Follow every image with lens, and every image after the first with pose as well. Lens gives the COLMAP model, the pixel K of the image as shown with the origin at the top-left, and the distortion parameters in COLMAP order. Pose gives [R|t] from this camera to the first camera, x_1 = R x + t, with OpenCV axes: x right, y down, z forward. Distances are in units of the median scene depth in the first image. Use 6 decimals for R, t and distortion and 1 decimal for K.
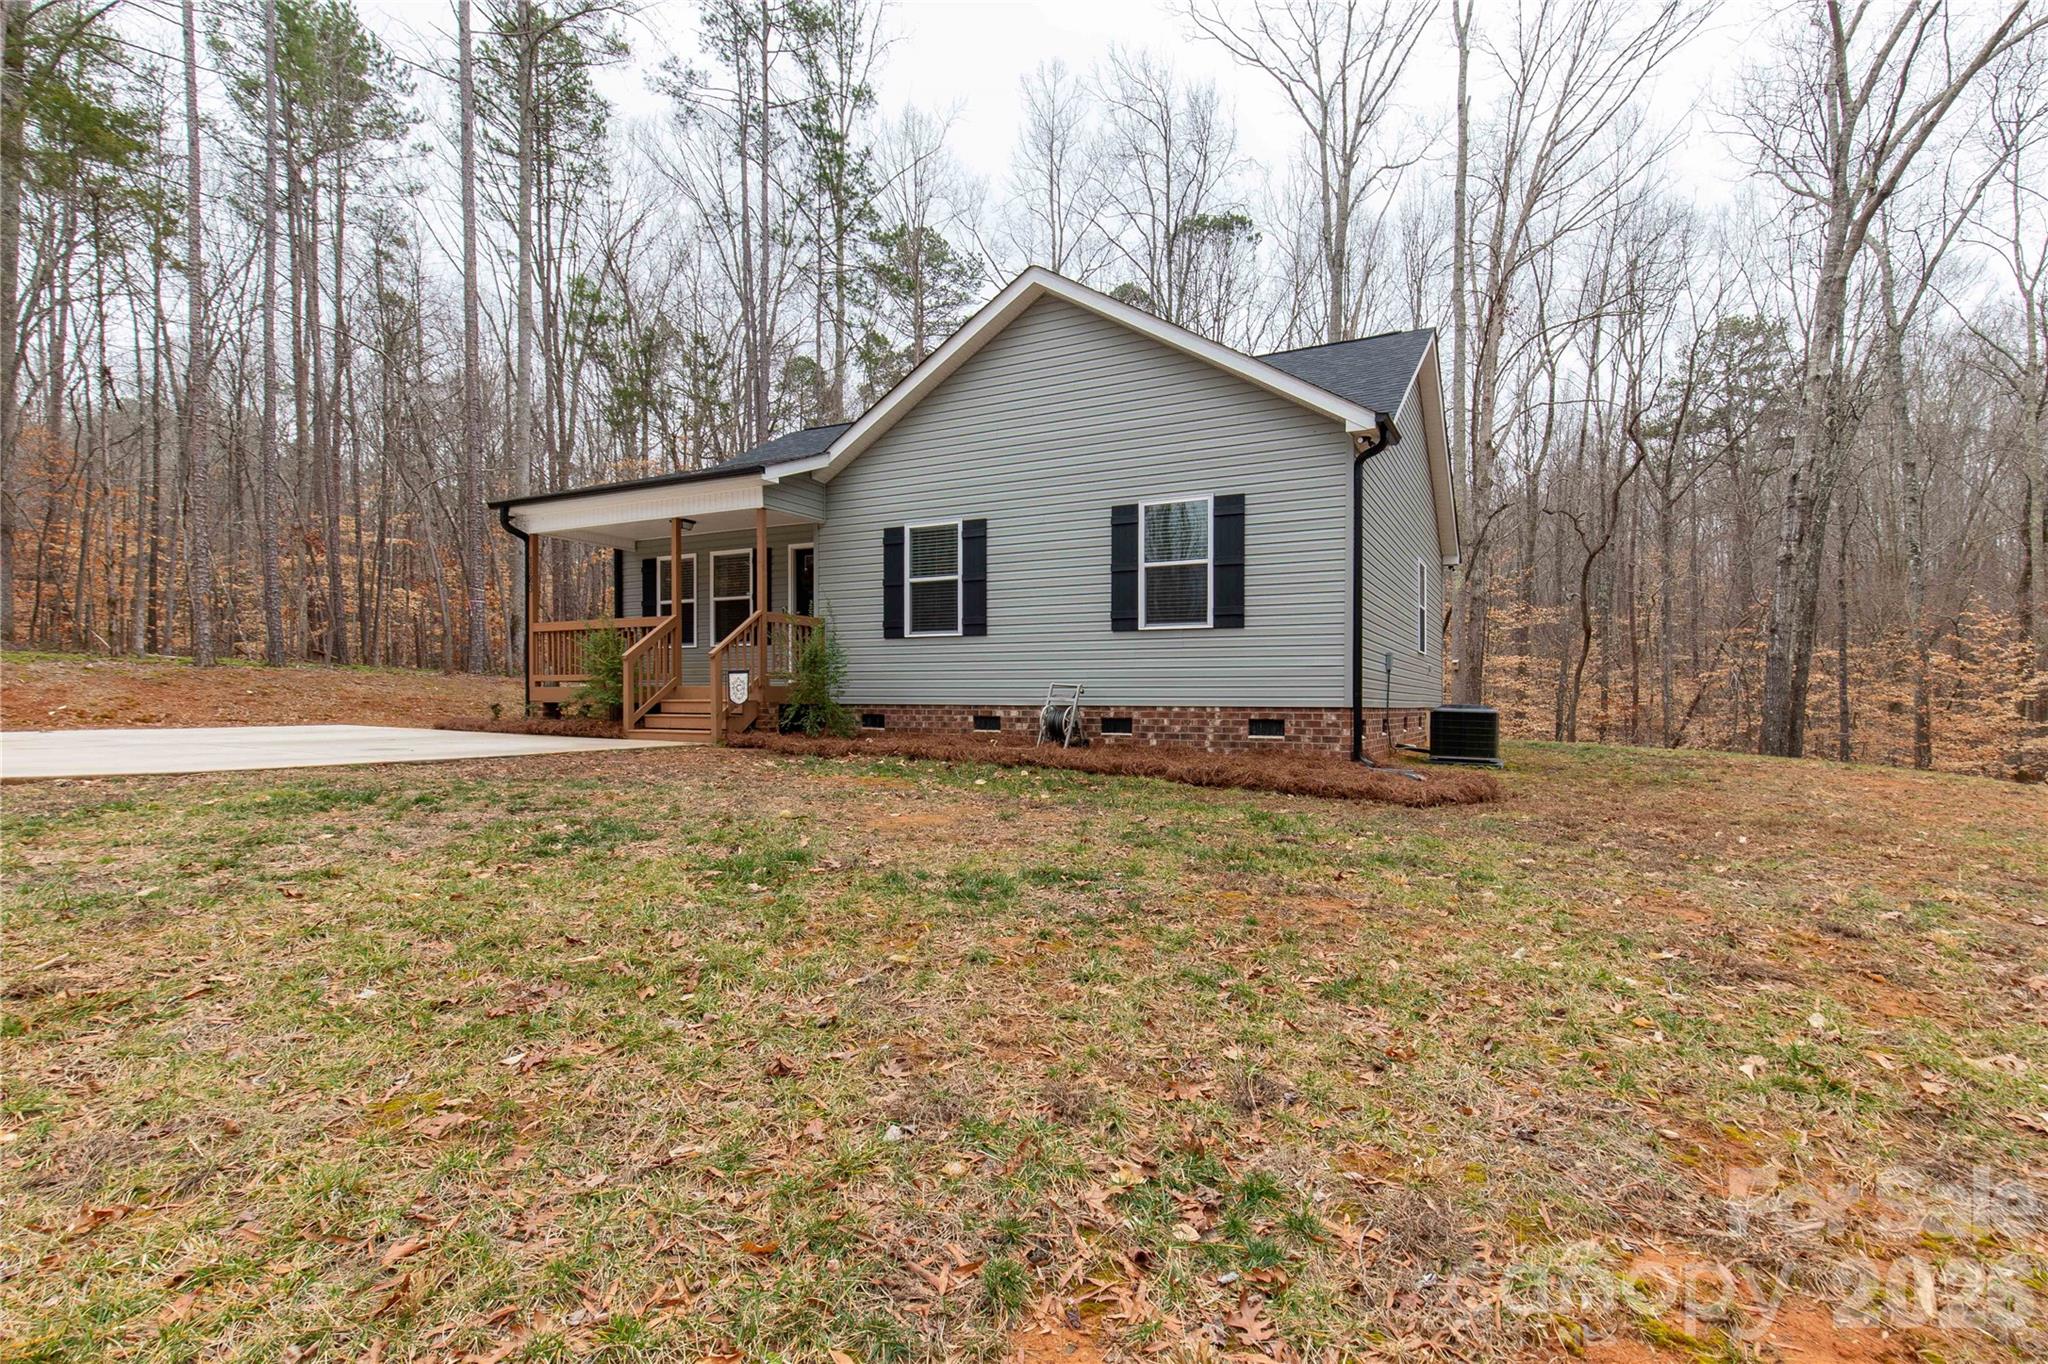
lens RADIAL K [[927.7, 0, 1021.8], [0, 927.7, 679.8], [0, 0, 1]] dist [0.002068, 0.000086]
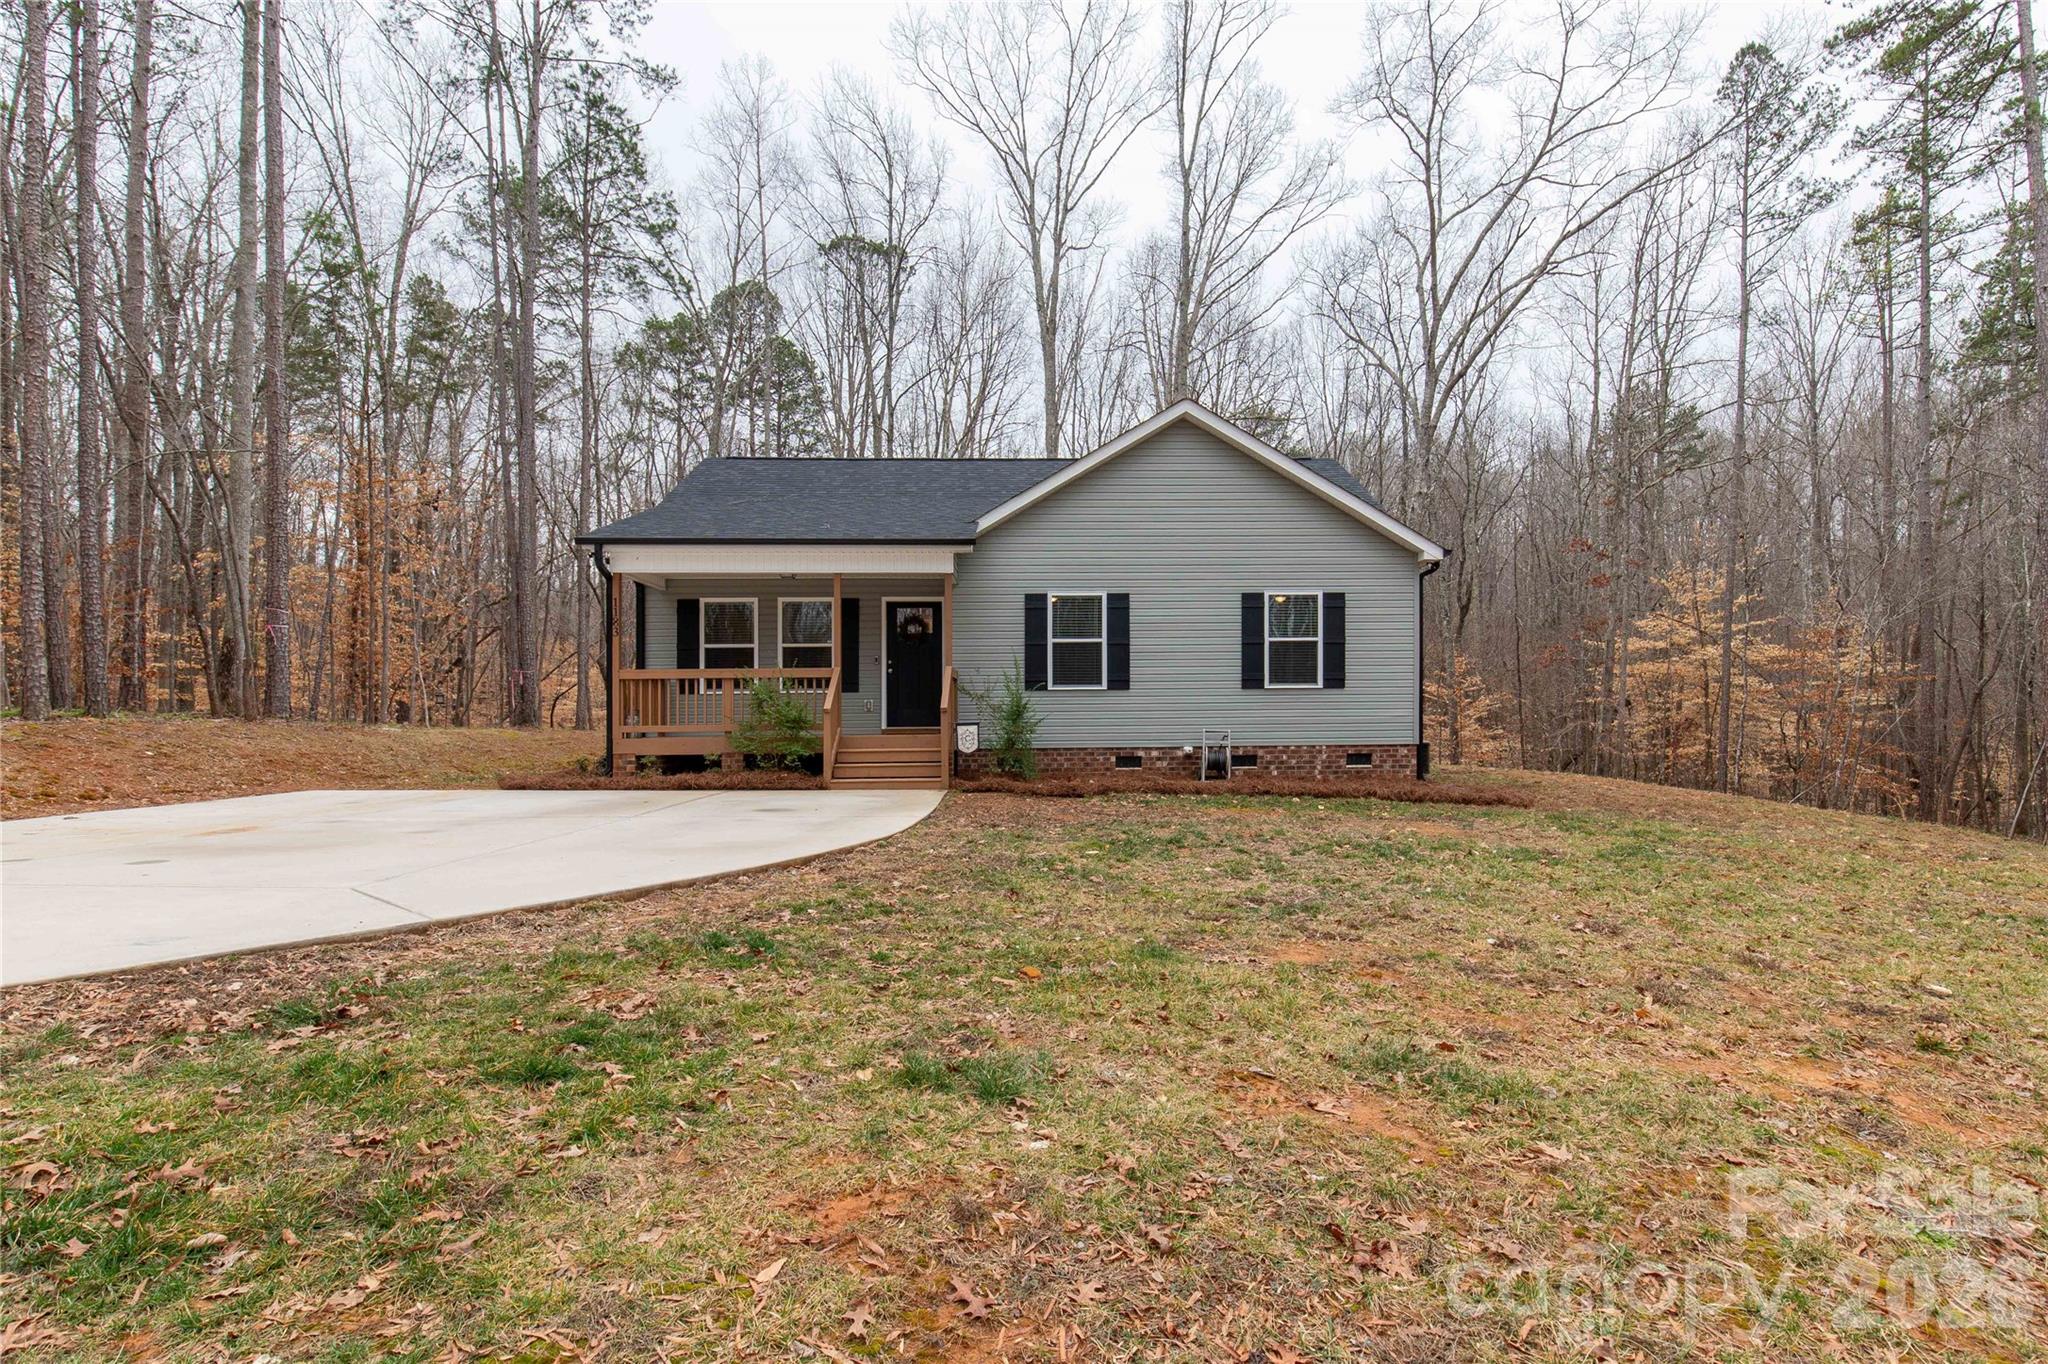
lens RADIAL K [[927.7, 0, 1098.0], [0, 927.7, 677.3], [0, 0, 1]] dist [0.002068, 0.000086]
pose [[0.882245, 0.003628, 0.470777, -0.645355], [0.003974, 0.999877, -0.015154, -0.045711], [-0.470775, 0.015241, 0.882122, -0.050334]]
